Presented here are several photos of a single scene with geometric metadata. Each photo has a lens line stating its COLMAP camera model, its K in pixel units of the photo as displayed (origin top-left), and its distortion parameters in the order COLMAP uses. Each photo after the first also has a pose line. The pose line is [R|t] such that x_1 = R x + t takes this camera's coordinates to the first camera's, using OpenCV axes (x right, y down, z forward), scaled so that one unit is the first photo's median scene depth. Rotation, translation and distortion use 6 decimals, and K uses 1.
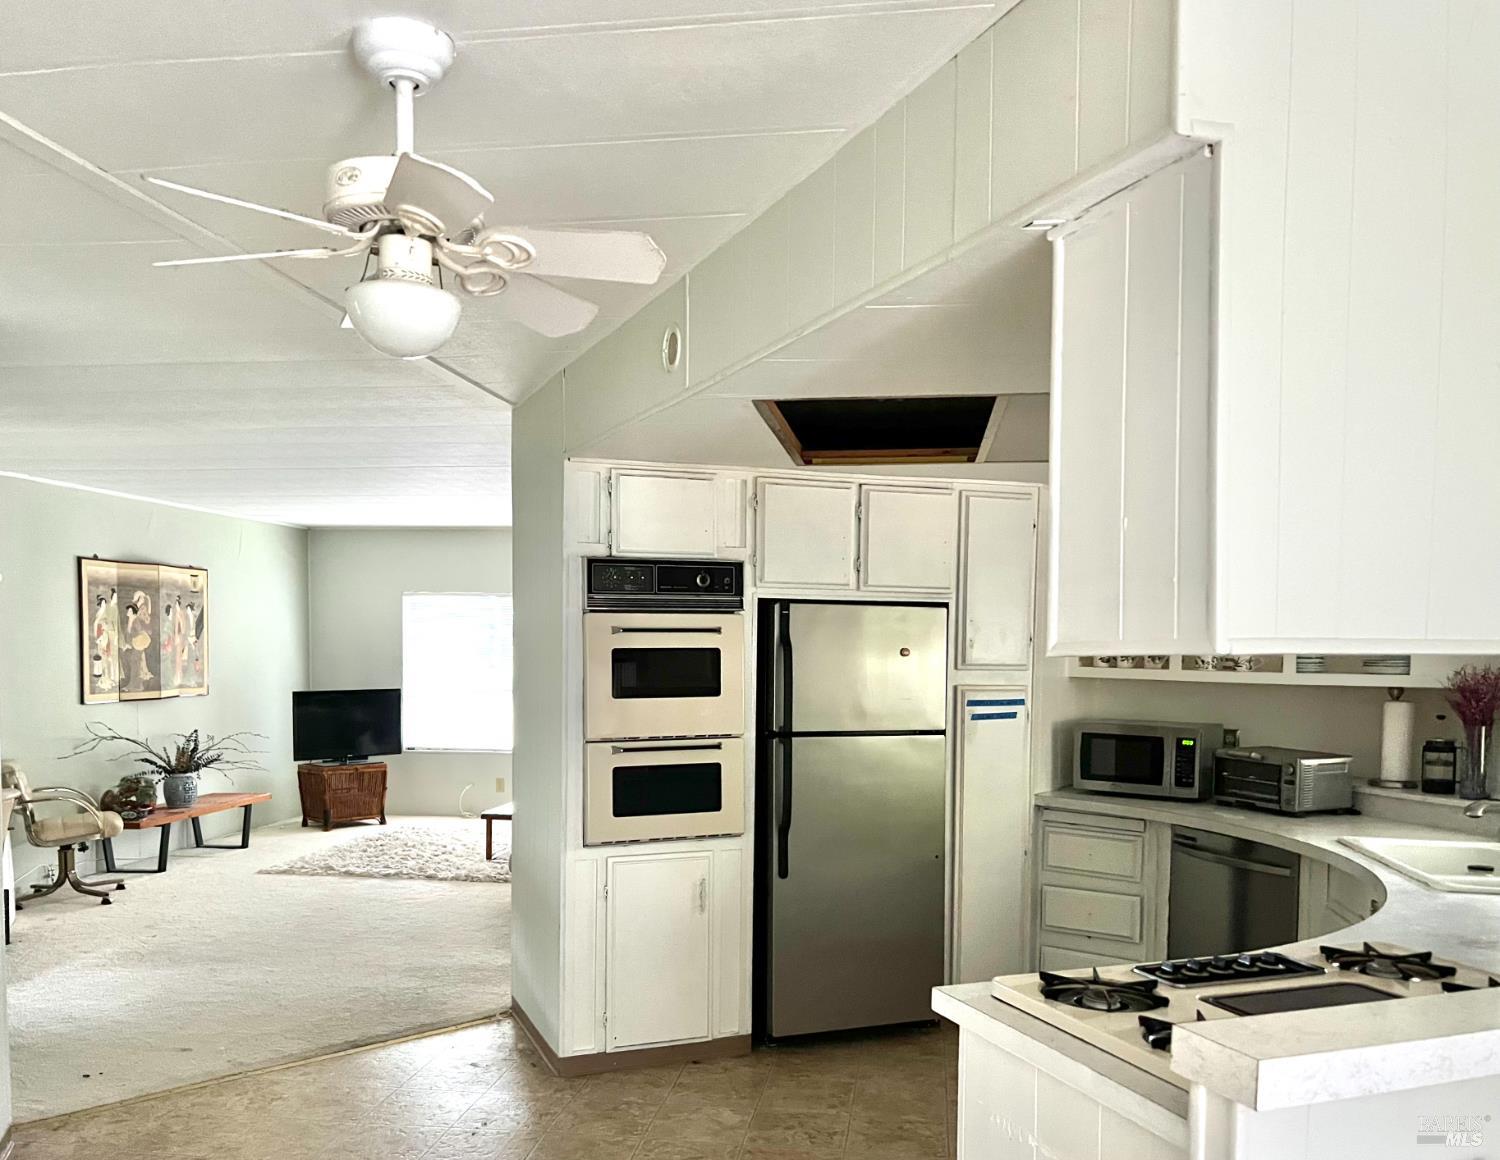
lens RADIAL K [[1258.3, 0, 722.2], [0, 1258.3, 702.8], [0, 0, 1]] dist [0.012488, -0.014231]
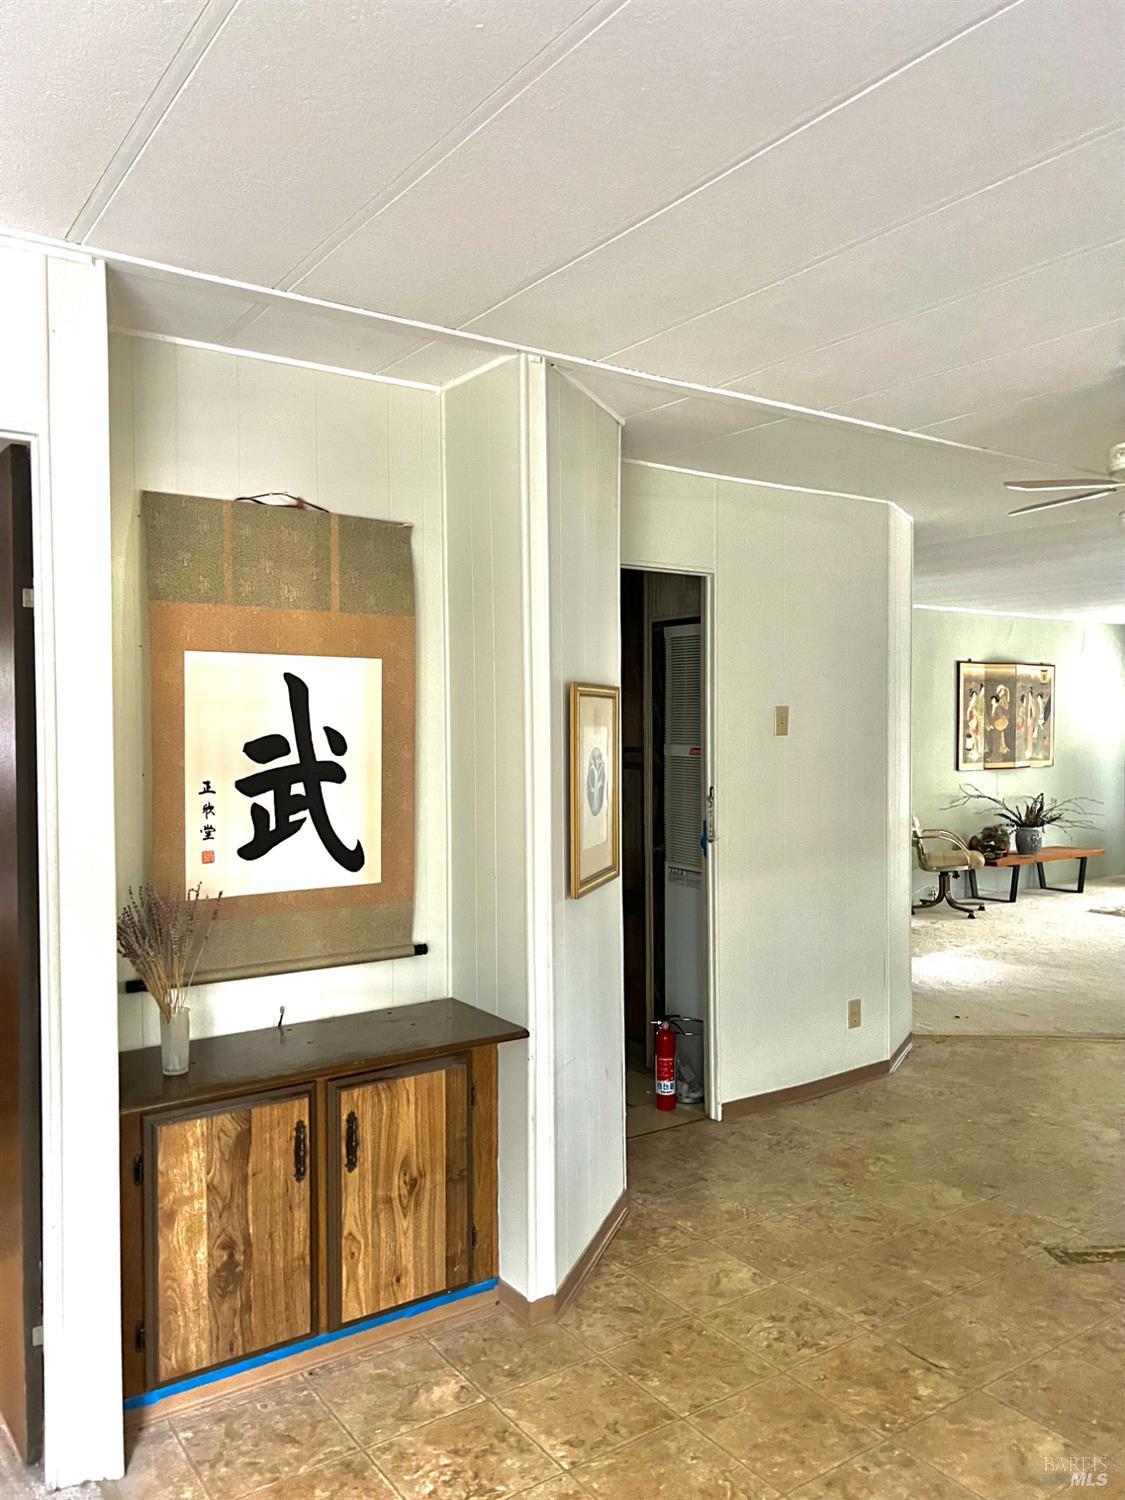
lens RADIAL K [[1125.6, 0, 564.0], [0, 1125.6, 748.8], [0, 0, 1]] dist [-0.002927, -0.001758]
pose [[0.694798, 0.010921, -0.719122, 0.061895], [-0.030491, 0.999433, -0.014282, 0.007914], [0.718558, 0.031850, 0.694737, -0.132451]]
